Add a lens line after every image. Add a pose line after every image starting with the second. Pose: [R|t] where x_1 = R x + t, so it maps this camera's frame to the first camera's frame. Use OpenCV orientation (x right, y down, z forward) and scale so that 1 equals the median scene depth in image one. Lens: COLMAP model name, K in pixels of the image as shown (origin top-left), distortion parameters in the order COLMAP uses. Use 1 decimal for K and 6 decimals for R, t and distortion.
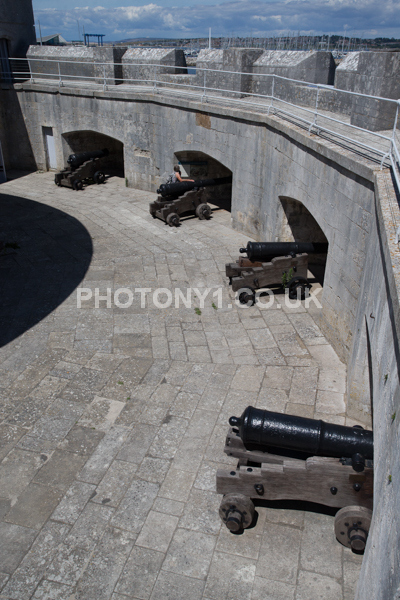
lens RADIAL K [[561.9, 0, 200.4], [0, 561.9, 300.4], [0, 0, 1]] dist [0.023978, 0.000000]
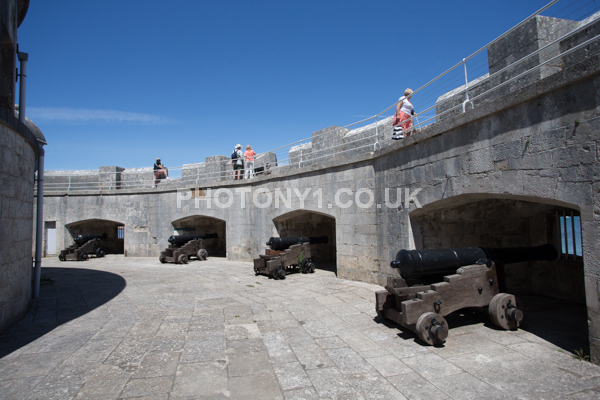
lens RADIAL K [[343.8, 0, 299.1], [0, 343.8, 200.6], [0, 0, 1]] dist [-0.039515, 0.001867]
pose [[0.851737, 0.014177, 0.523777, -0.388760], [0.263819, 0.852074, -0.452072, 0.285683], [-0.452706, 0.523229, 0.722003, 0.353924]]
